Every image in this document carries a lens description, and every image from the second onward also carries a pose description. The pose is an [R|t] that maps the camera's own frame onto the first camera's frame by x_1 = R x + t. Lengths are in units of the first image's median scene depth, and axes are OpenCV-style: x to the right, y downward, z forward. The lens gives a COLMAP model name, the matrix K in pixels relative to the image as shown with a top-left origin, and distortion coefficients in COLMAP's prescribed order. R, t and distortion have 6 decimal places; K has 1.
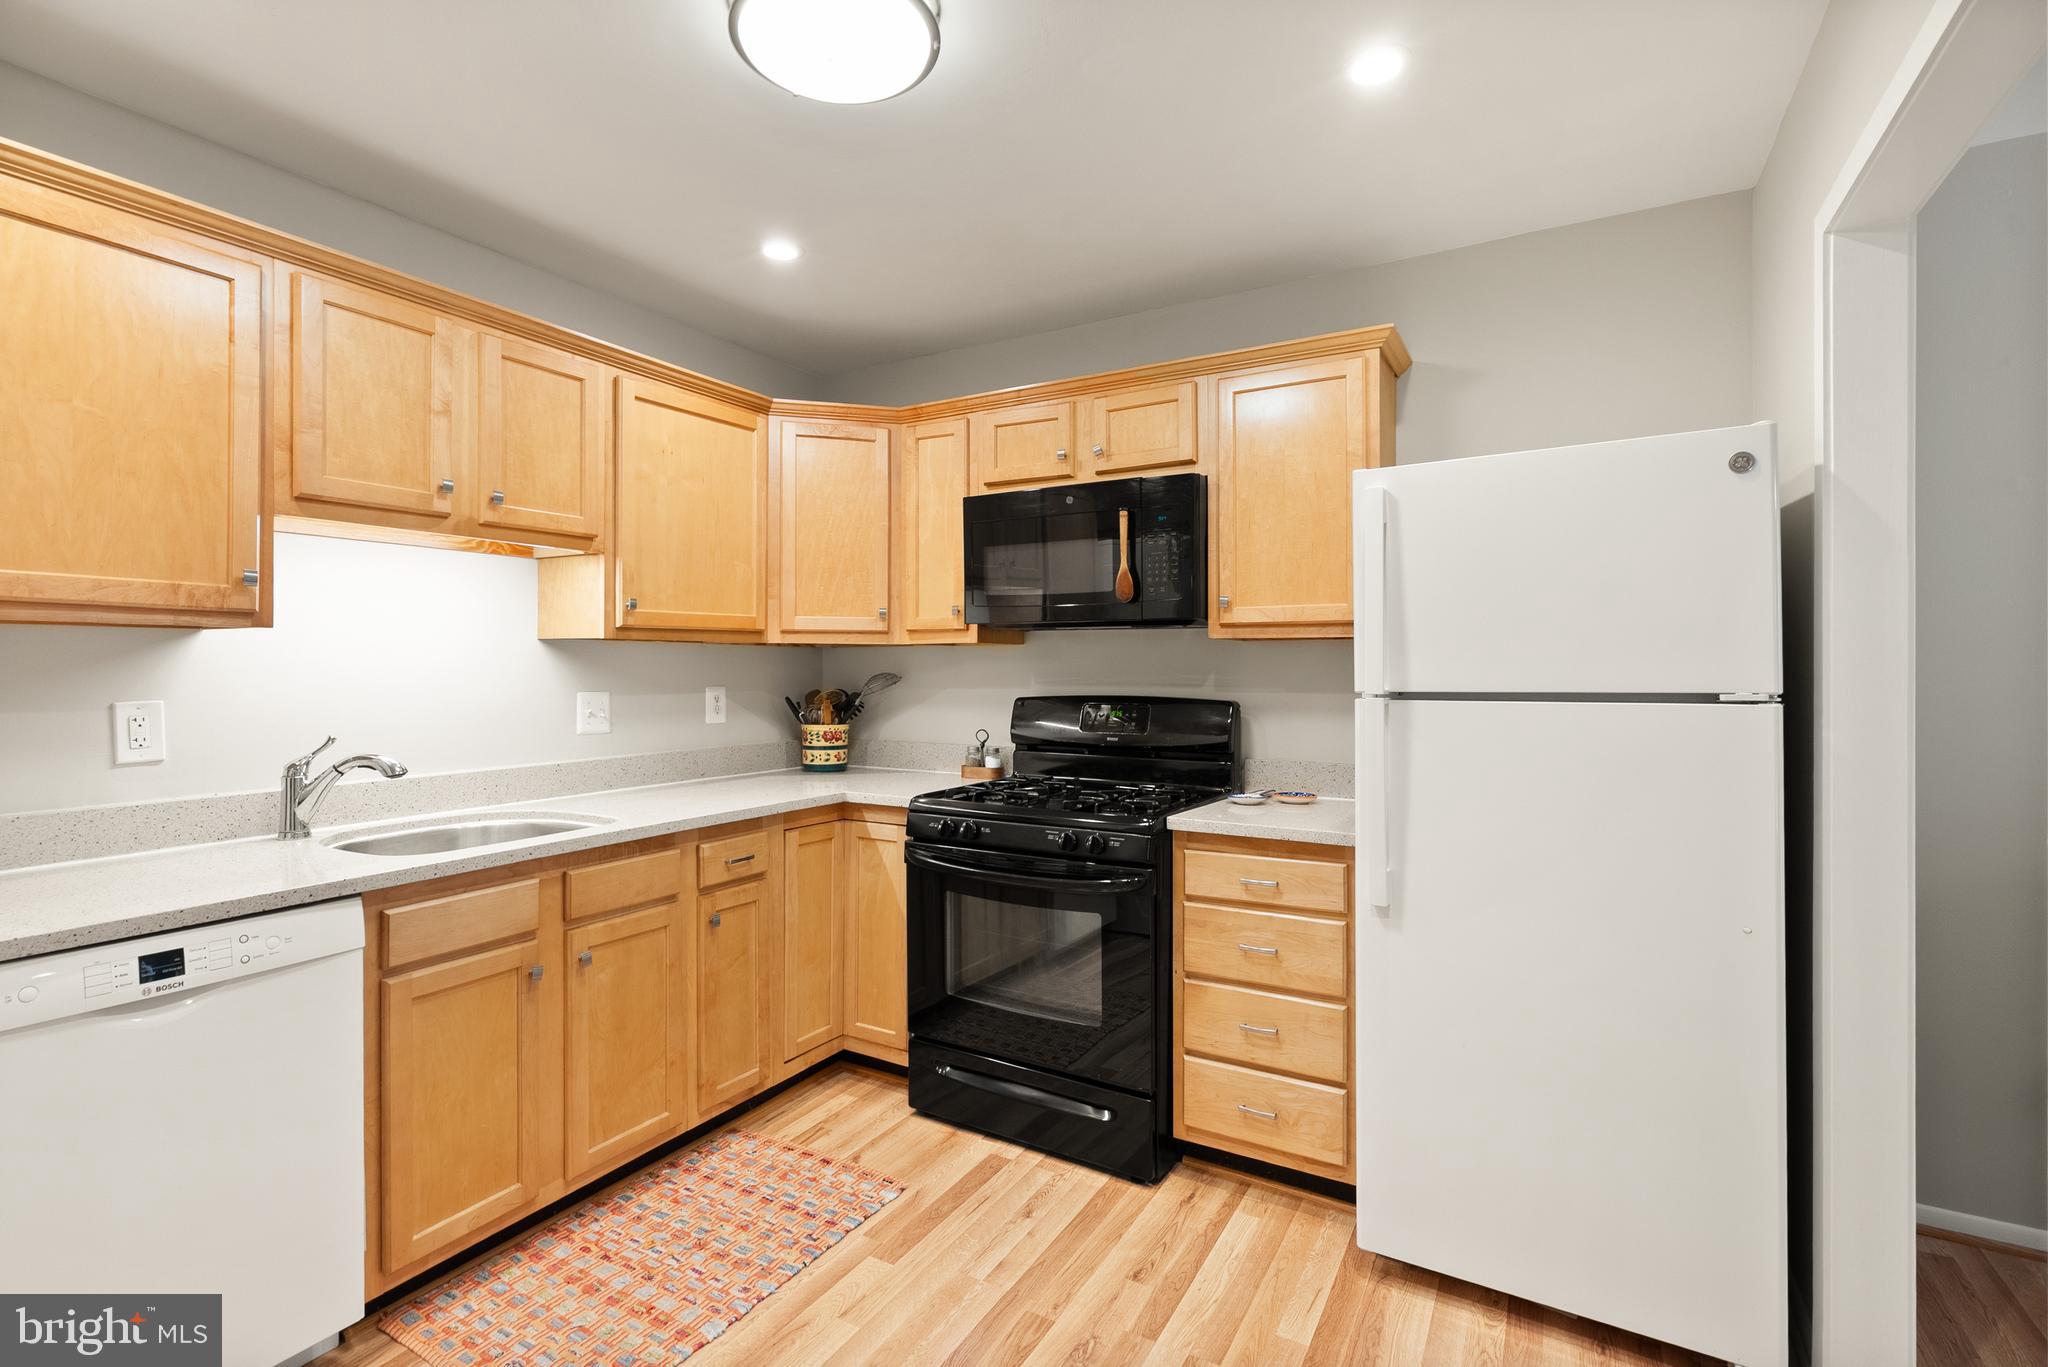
lens RADIAL K [[952.6, 0, 1010.0], [0, 952.6, 664.6], [0, 0, 1]] dist [-0.004479, 0.005097]
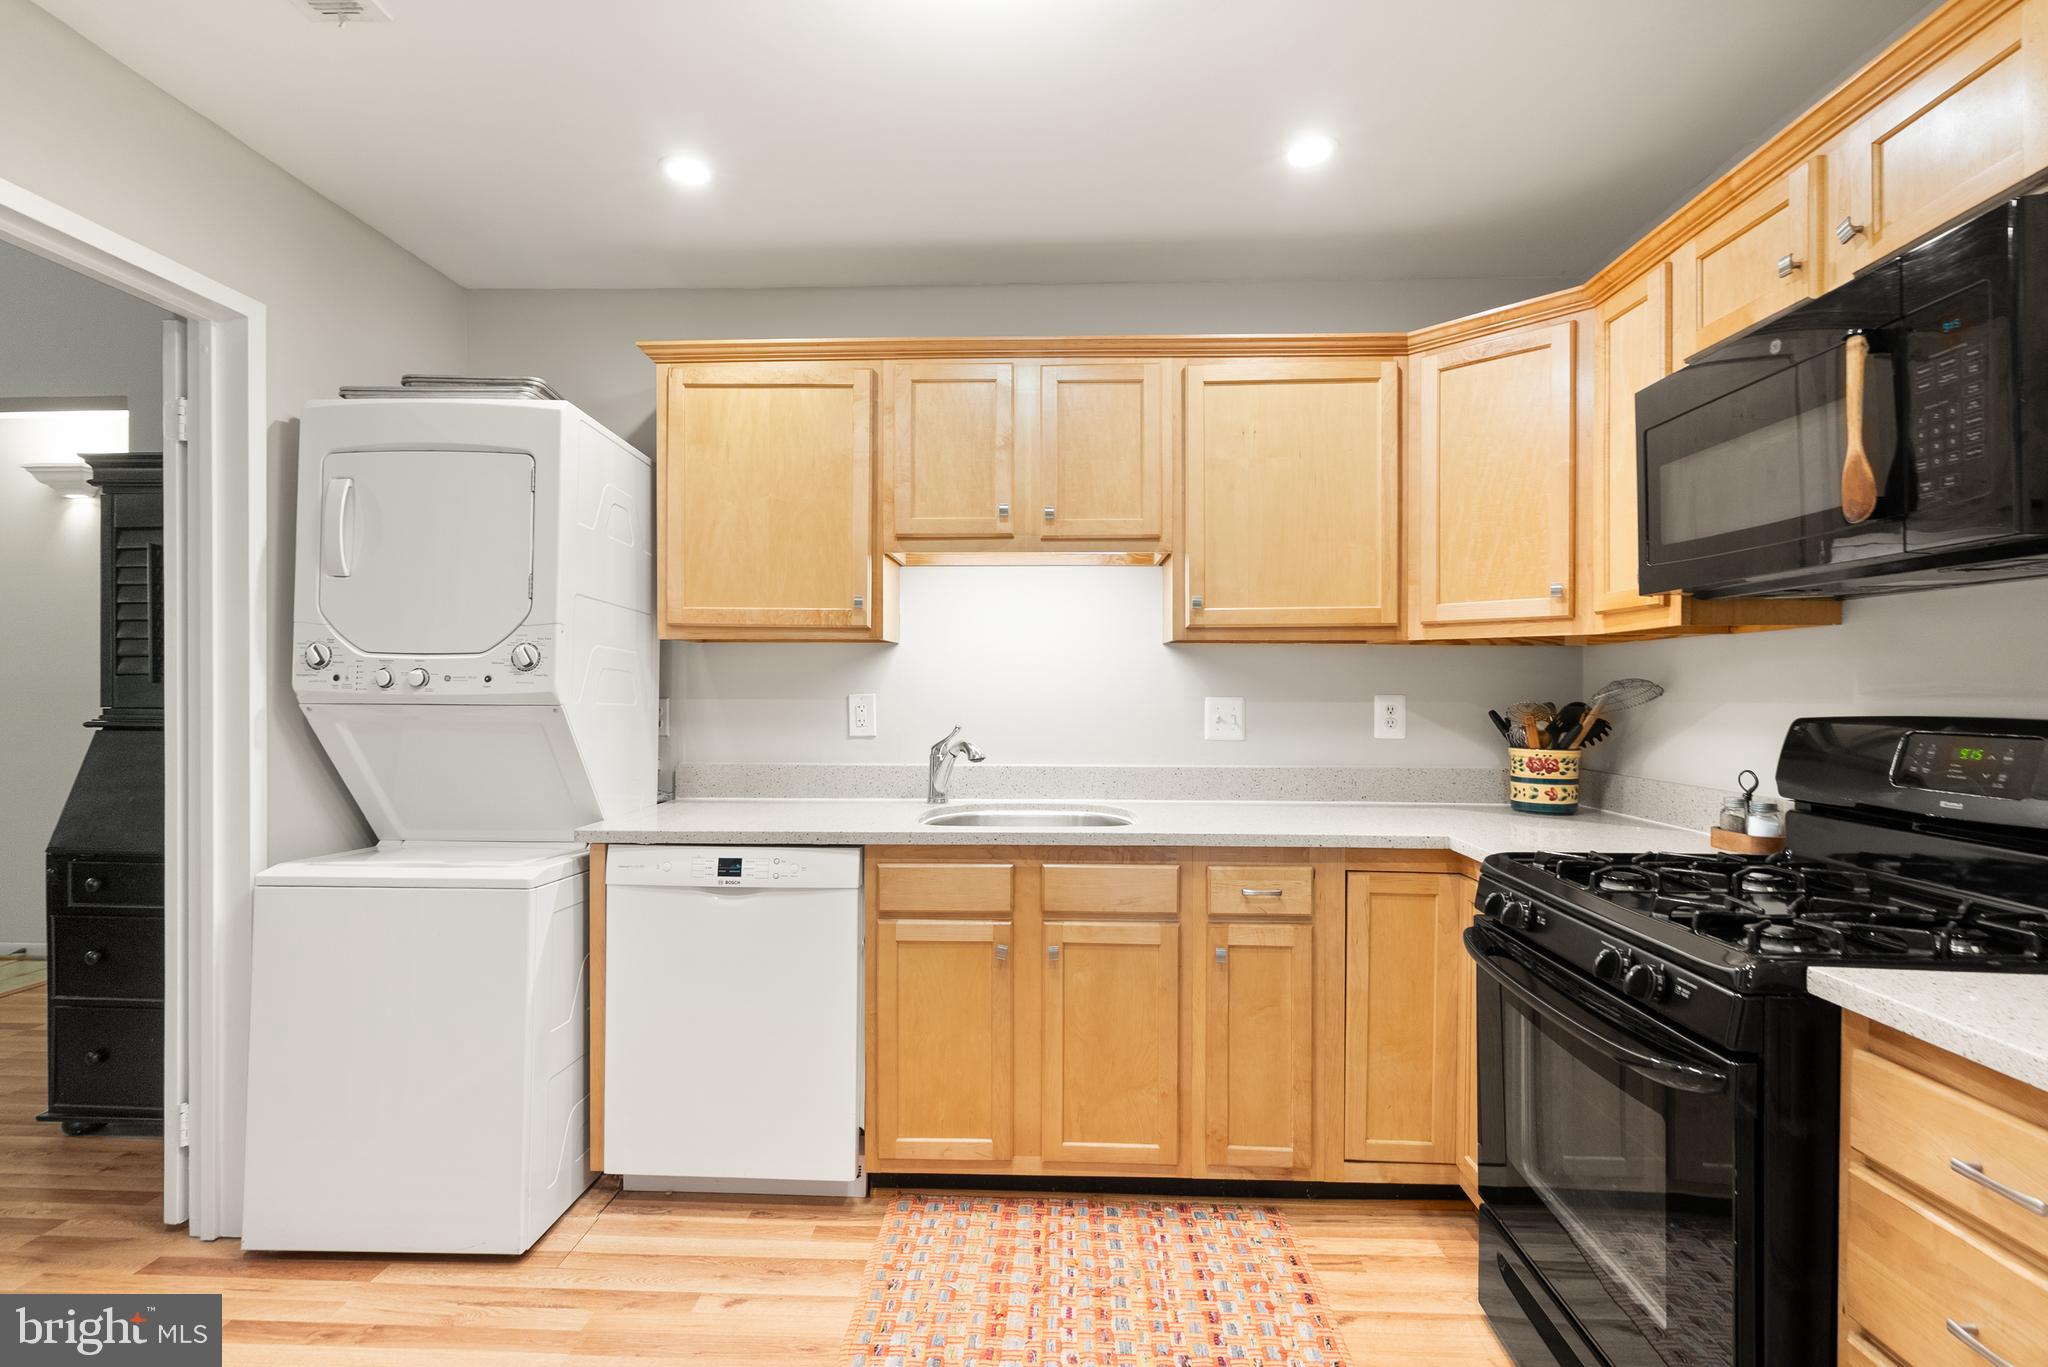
lens RADIAL K [[959.7, 0, 1029.8], [0, 959.7, 690.6], [0, 0, 1]] dist [0.000395, 0.000744]
pose [[0.471979, 0.003149, -0.881604, 0.374660], [-0.000644, 0.999995, 0.003227, 0.021265], [0.881609, -0.000955, 0.471979, 0.411670]]
